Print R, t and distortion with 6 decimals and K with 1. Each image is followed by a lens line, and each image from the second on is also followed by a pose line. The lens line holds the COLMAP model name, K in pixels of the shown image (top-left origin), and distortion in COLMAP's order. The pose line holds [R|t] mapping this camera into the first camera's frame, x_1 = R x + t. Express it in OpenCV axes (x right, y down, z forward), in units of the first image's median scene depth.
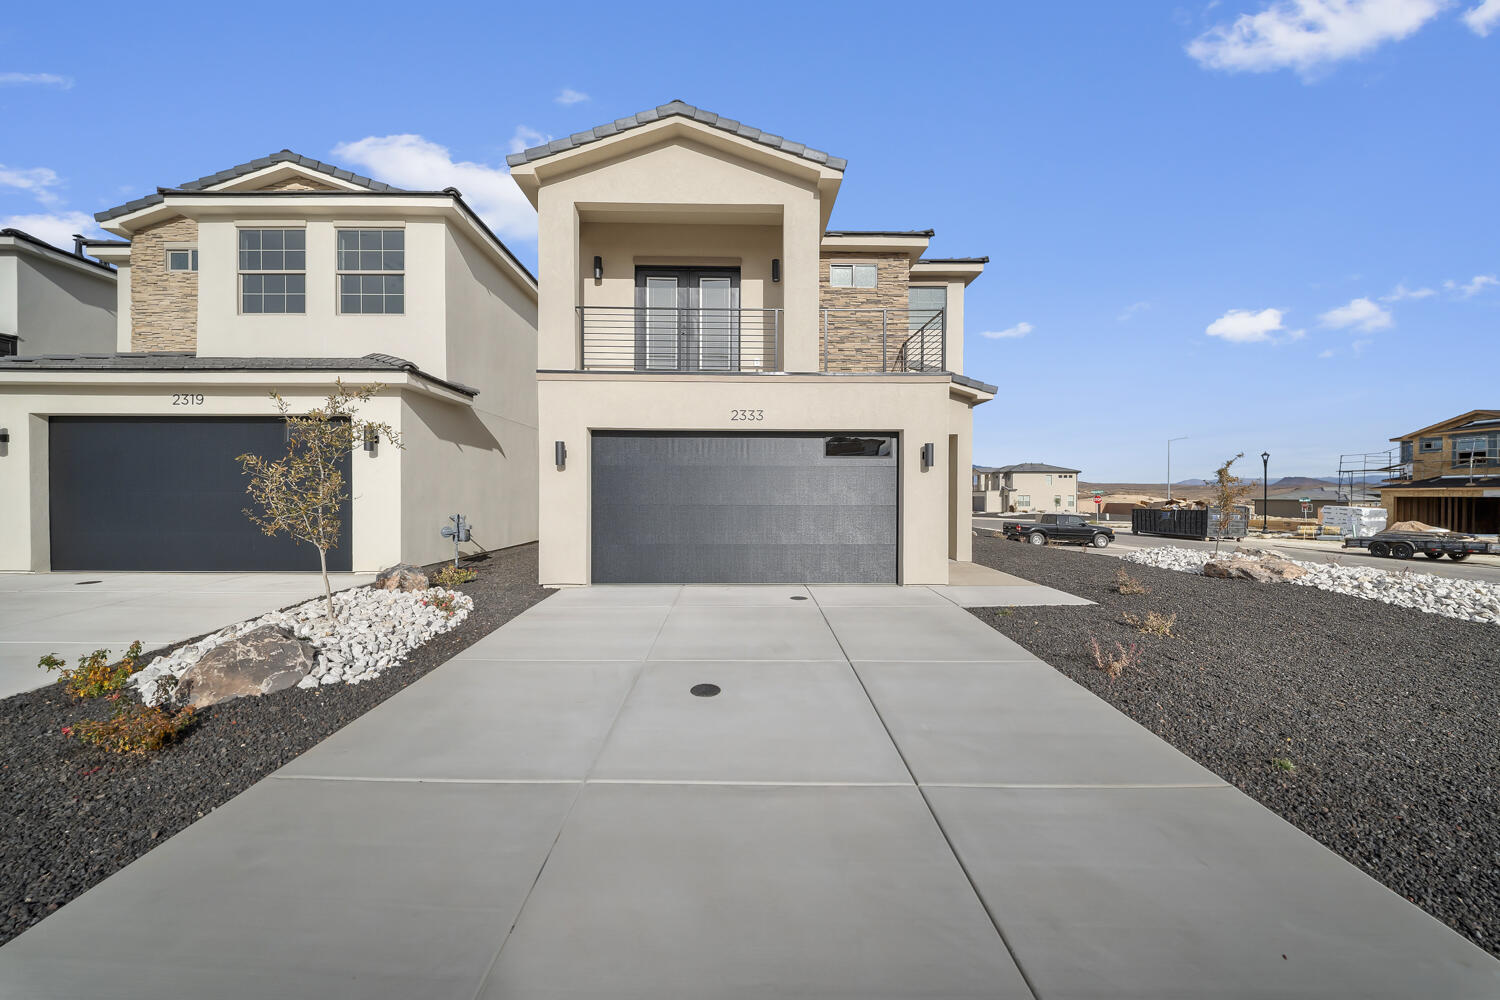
lens RADIAL K [[519.7, 0, 741.6], [0, 519.7, 508.1], [0, 0, 1]] dist [0.010931, -0.005855]
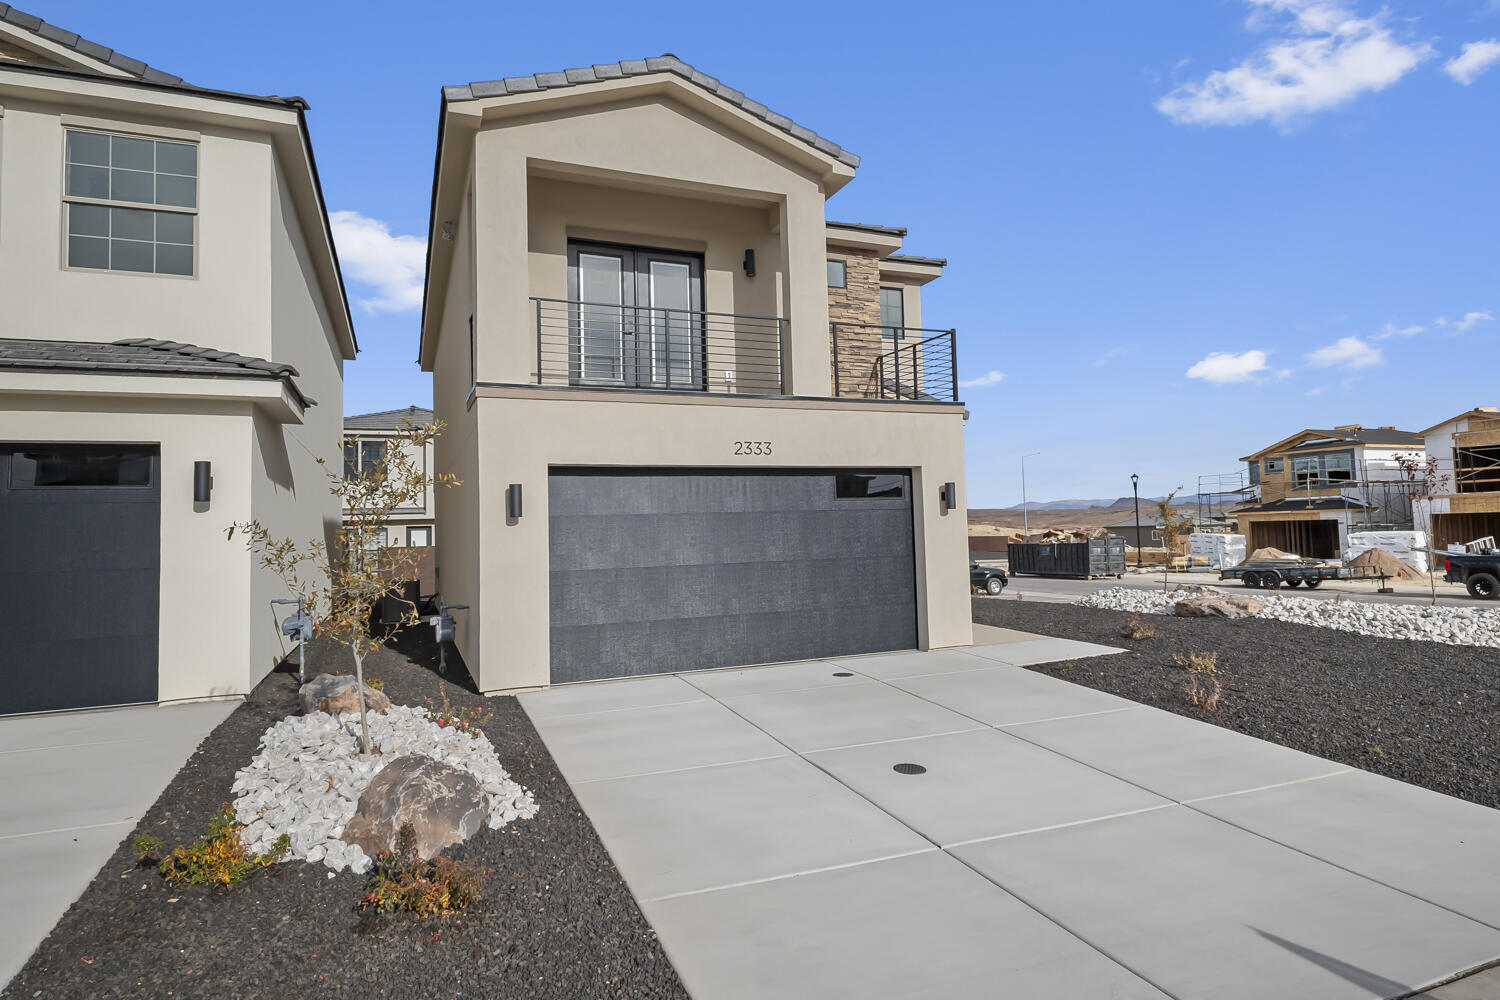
lens RADIAL K [[817.9, 0, 750.0], [0, 817.9, 500.0], [0, 0, 1]] dist [0.037503, -0.034378]
pose [[0.930040, -0.014754, 0.367162, -0.386633], [0.040196, 0.997282, -0.061744, -0.020574], [-0.365253, 0.072183, 0.928106, -0.125351]]
